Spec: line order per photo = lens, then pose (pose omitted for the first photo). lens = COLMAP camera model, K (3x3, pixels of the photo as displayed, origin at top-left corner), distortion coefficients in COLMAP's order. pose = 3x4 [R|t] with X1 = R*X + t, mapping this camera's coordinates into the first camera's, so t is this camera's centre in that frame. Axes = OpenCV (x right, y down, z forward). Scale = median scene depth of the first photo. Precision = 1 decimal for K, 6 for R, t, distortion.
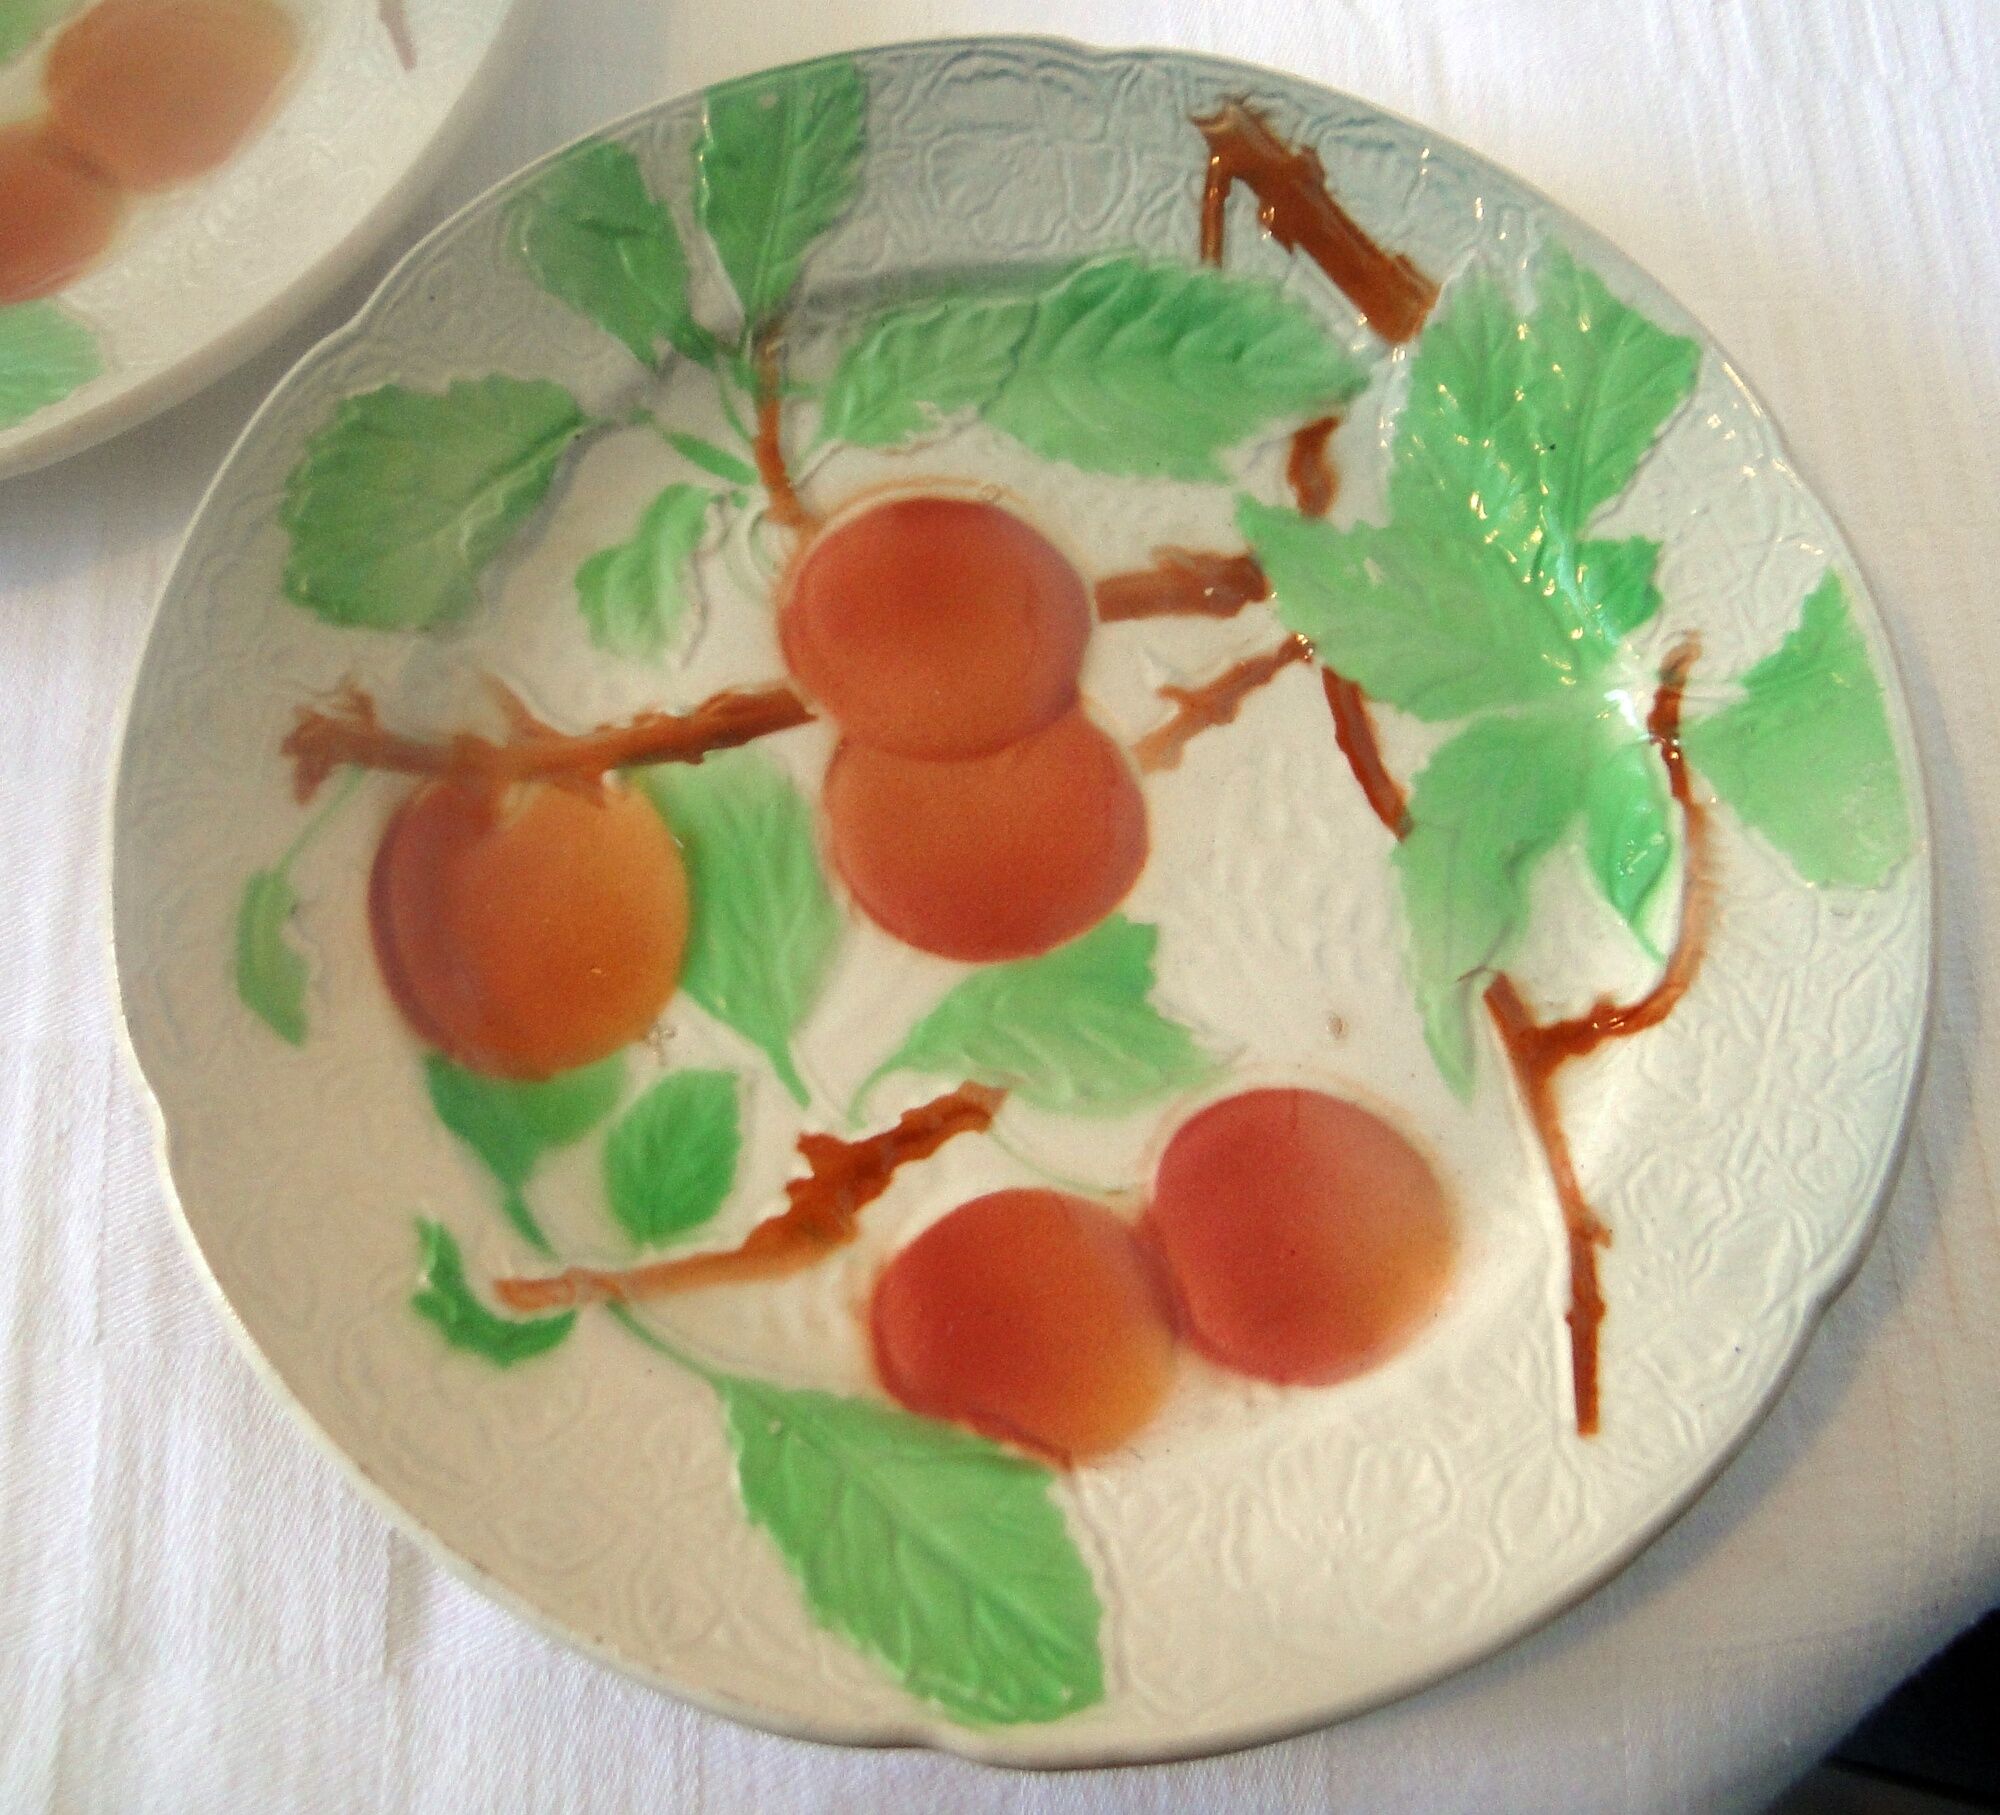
lens RADIAL K [[1932.8, 0, 999.2], [0, 1932.8, 898.4], [0, 0, 1]] dist [-0.007664, 0.000000]
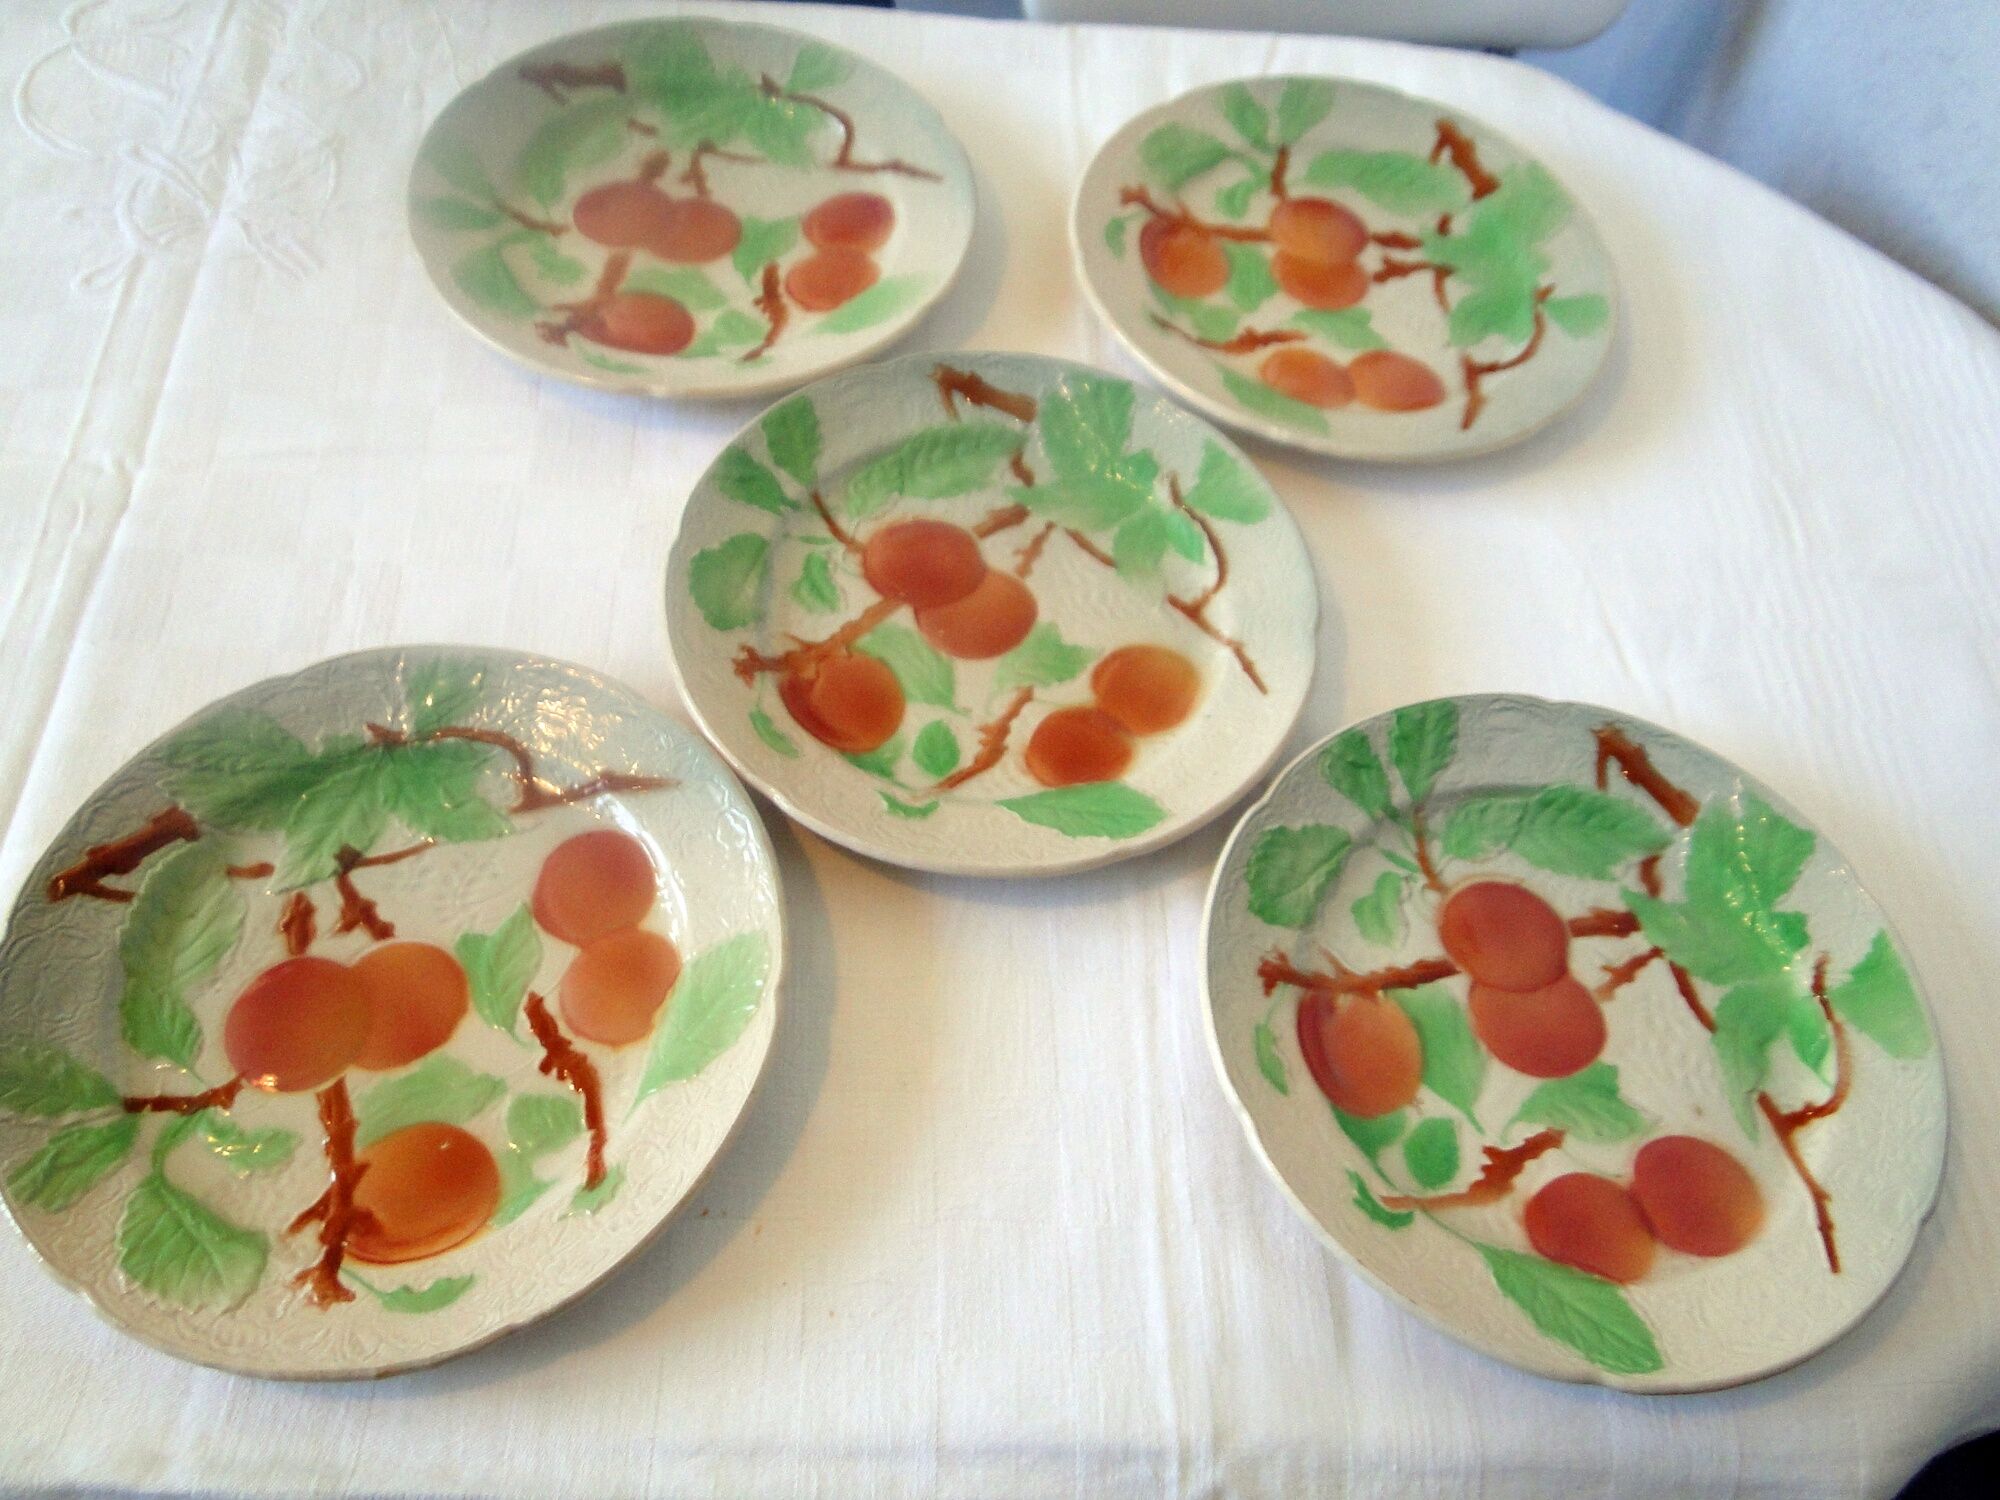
lens RADIAL K [[1653.2, 0, 990.1], [0, 1653.2, 743.9], [0, 0, 1]] dist [0.003993, -0.025641]
pose [[0.998477, 0.047274, 0.028429, -0.748591], [-0.037941, 0.962625, -0.268168, 0.203575], [-0.040043, 0.266681, 0.962953, -1.004714]]
